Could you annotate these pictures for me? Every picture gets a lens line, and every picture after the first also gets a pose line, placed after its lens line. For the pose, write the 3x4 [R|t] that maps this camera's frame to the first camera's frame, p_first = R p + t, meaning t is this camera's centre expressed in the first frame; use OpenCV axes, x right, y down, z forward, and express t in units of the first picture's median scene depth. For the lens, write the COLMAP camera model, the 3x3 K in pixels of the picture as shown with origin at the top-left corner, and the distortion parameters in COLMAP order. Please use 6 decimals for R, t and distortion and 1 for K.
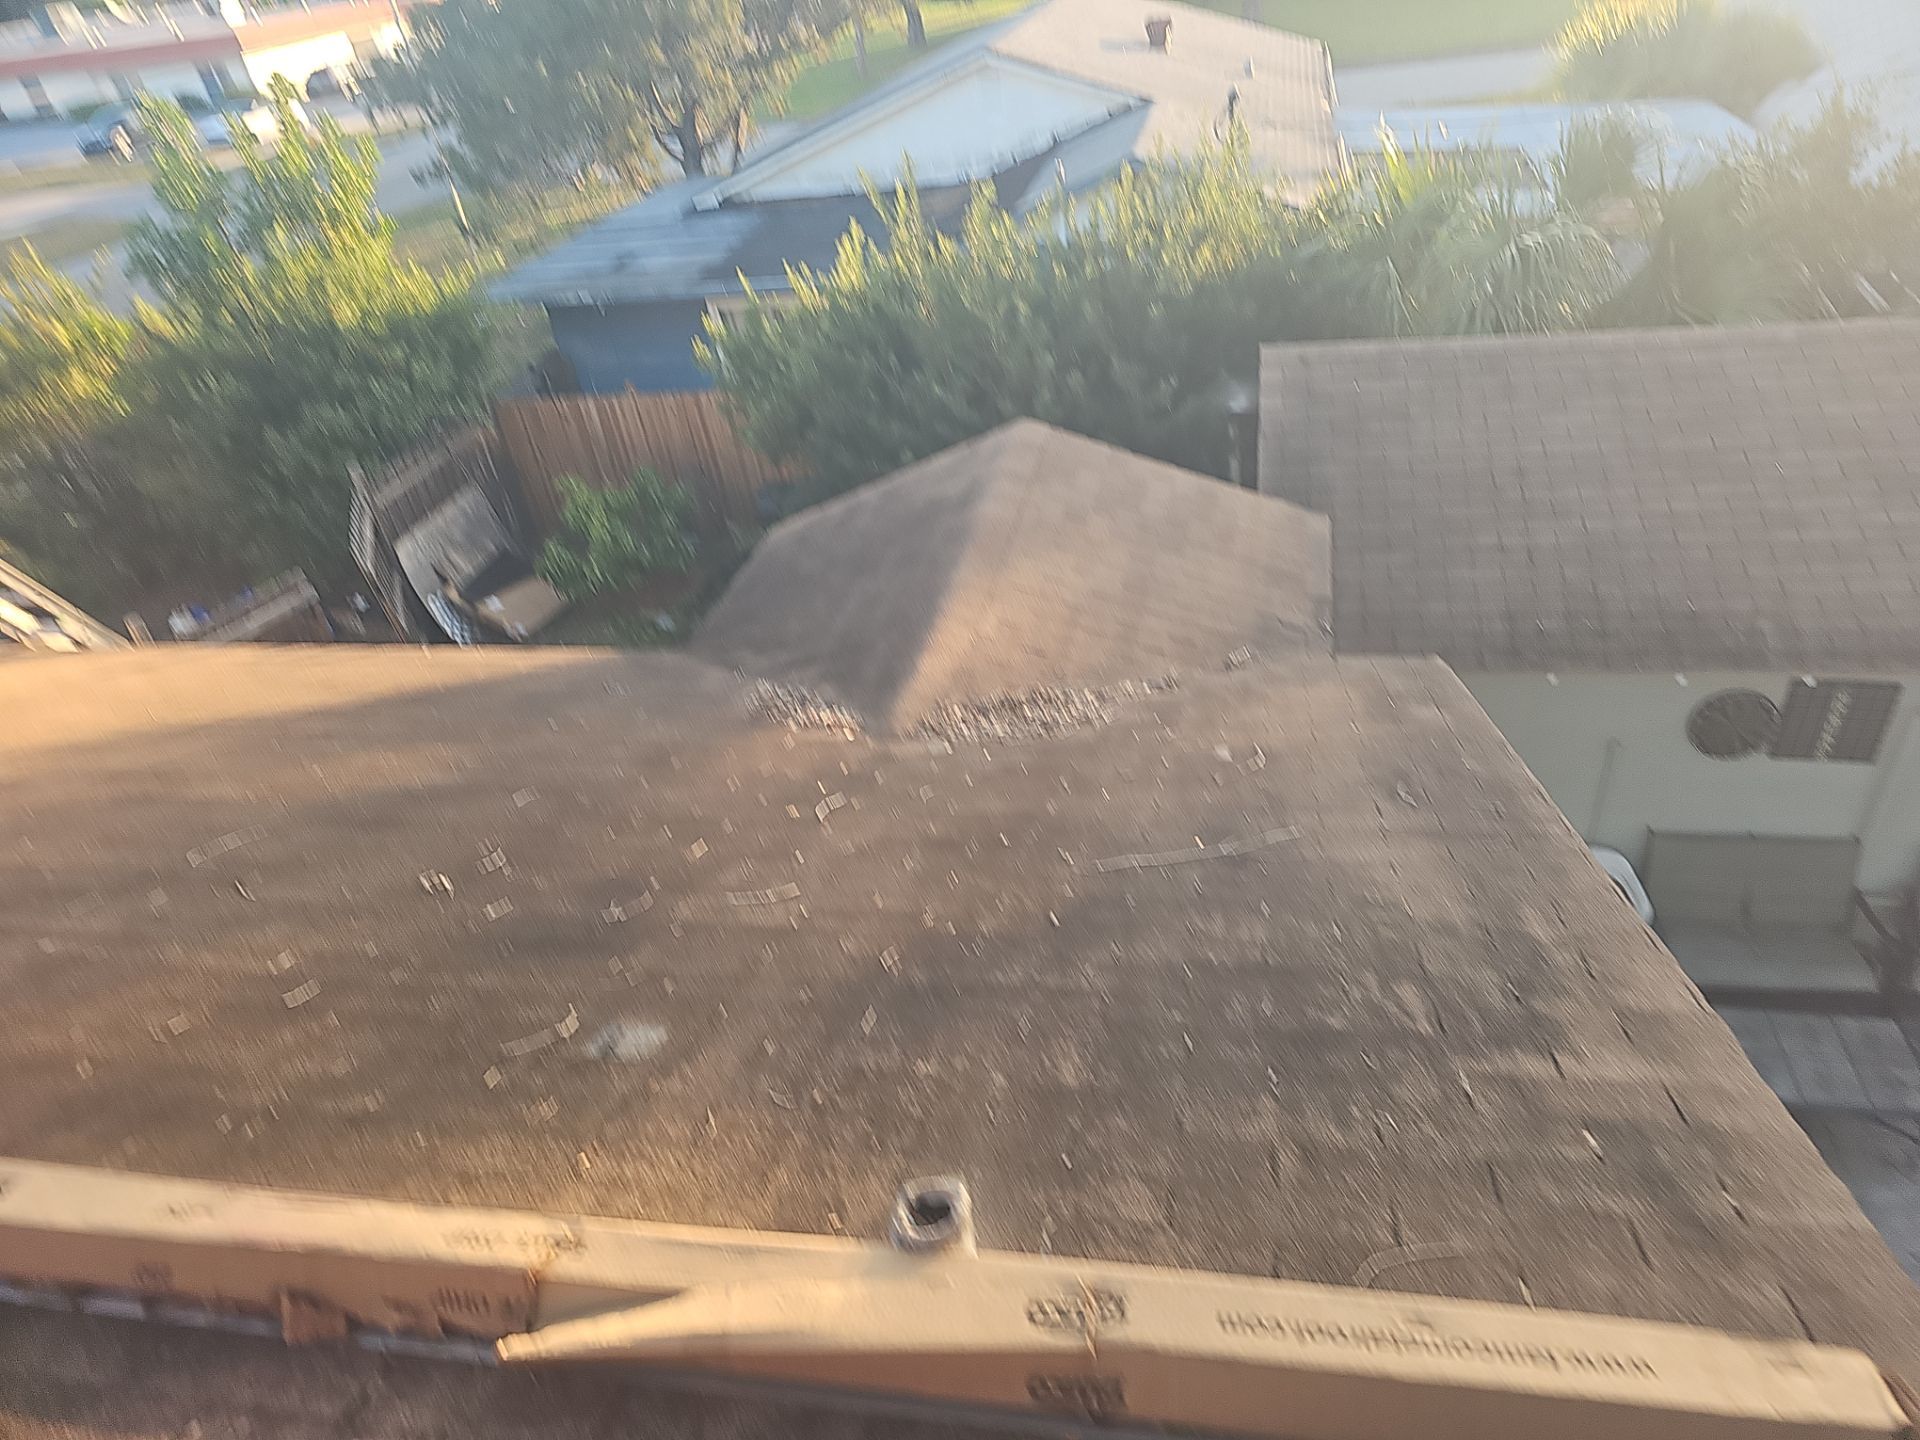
lens RADIAL K [[1253.7, 0, 885.4], [0, 1253.7, 724.6], [0, 0, 1]] dist [0.002213, -0.003710]
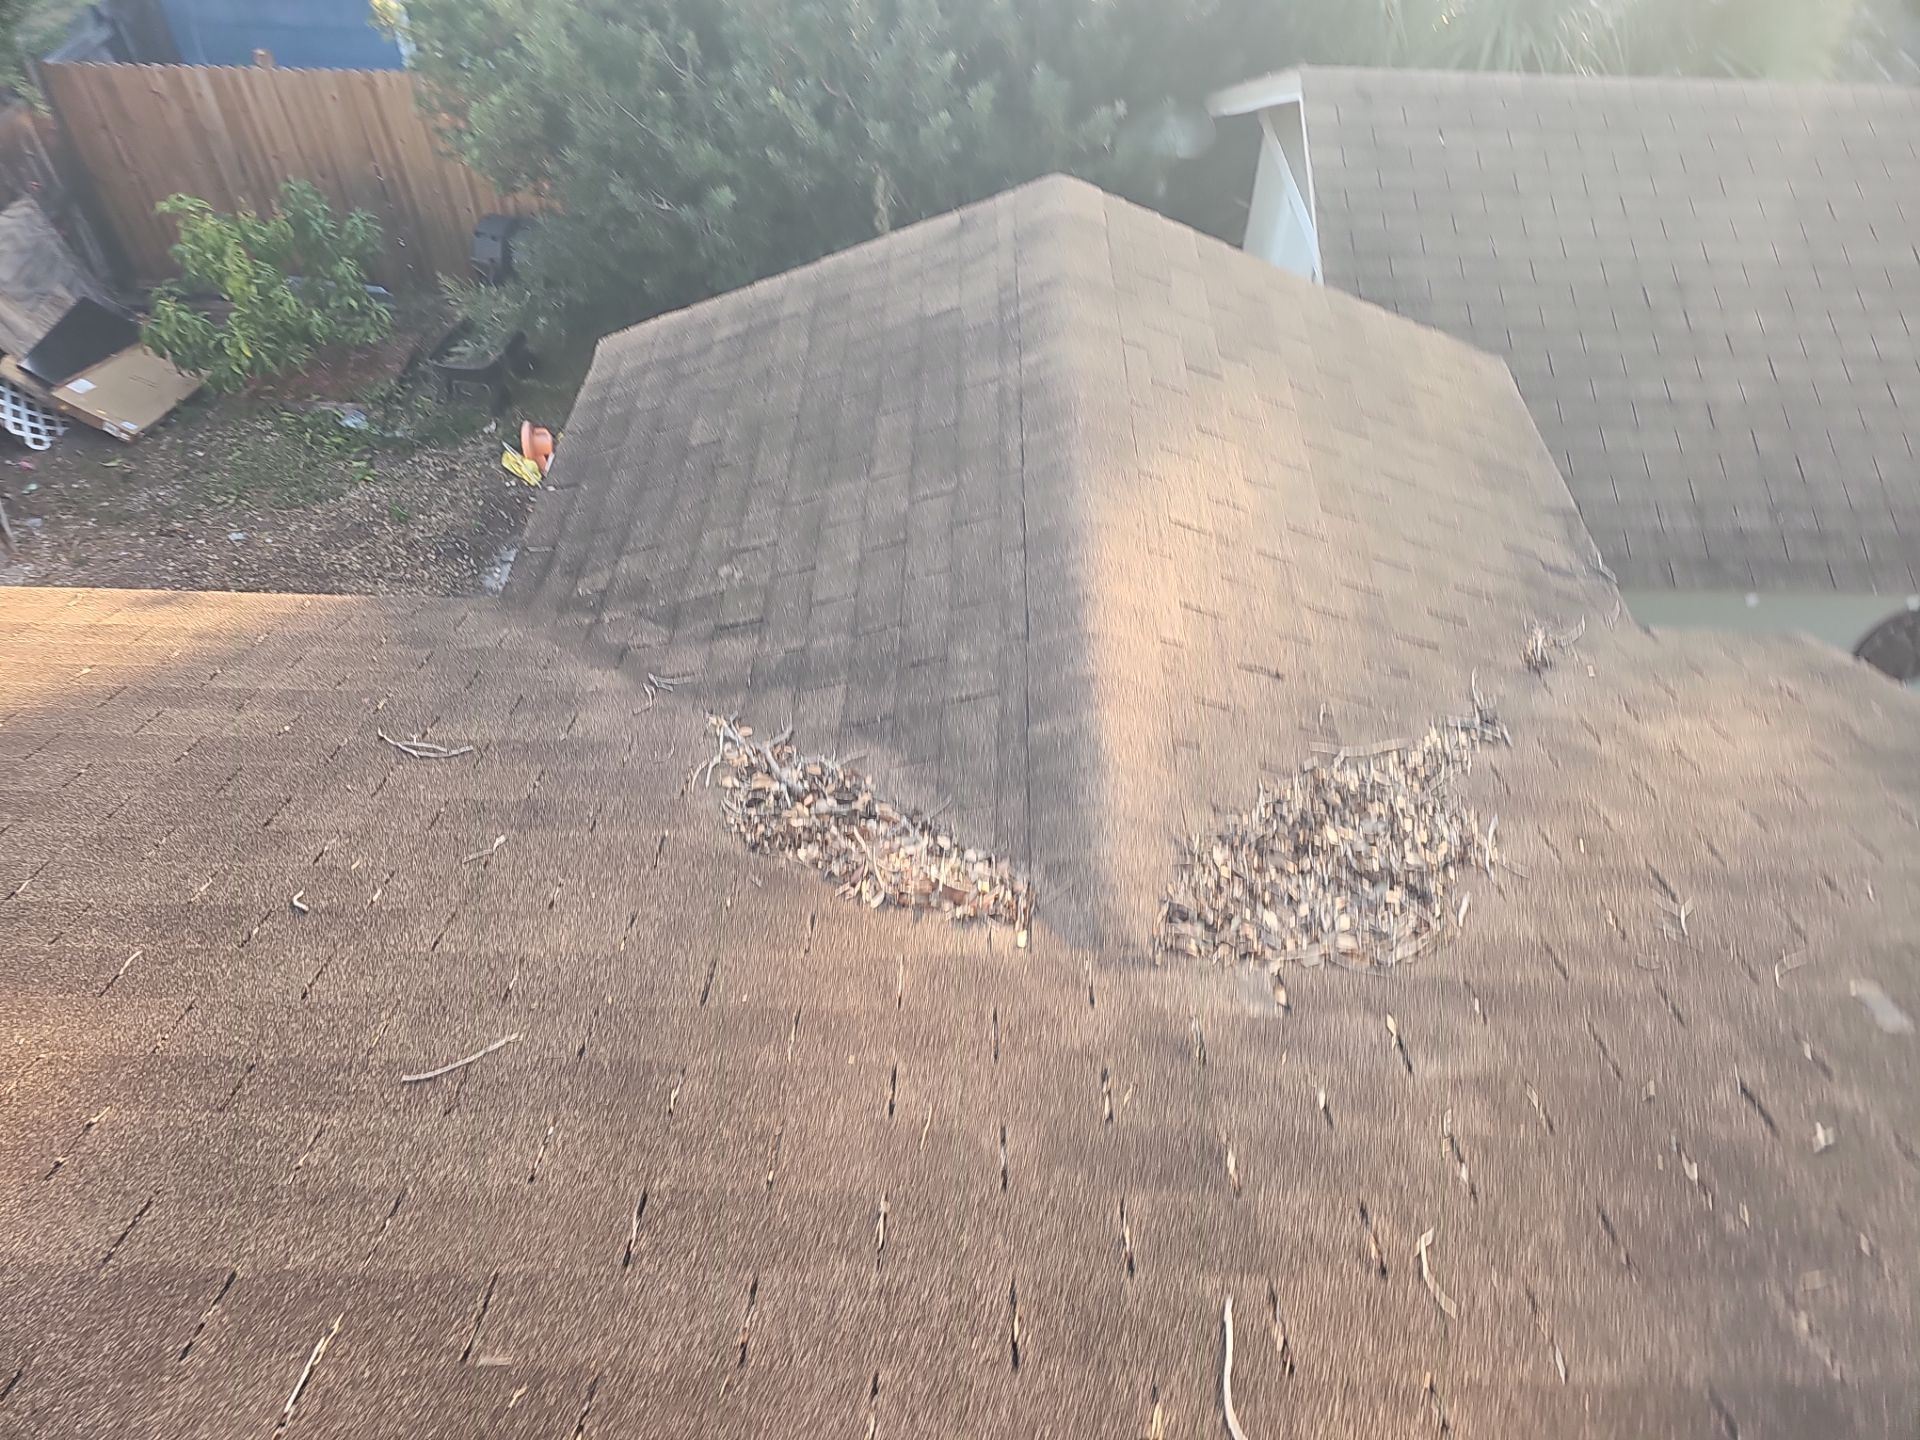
lens RADIAL K [[1253.7, 0, 885.4], [0, 1253.7, 724.6], [0, 0, 1]] dist [0.002213, -0.003710]
pose [[0.968337, -0.052197, 0.244128, -0.076412], [0.001001, 0.978701, 0.205289, -0.066797], [-0.249644, -0.198544, 0.947765, 0.247444]]
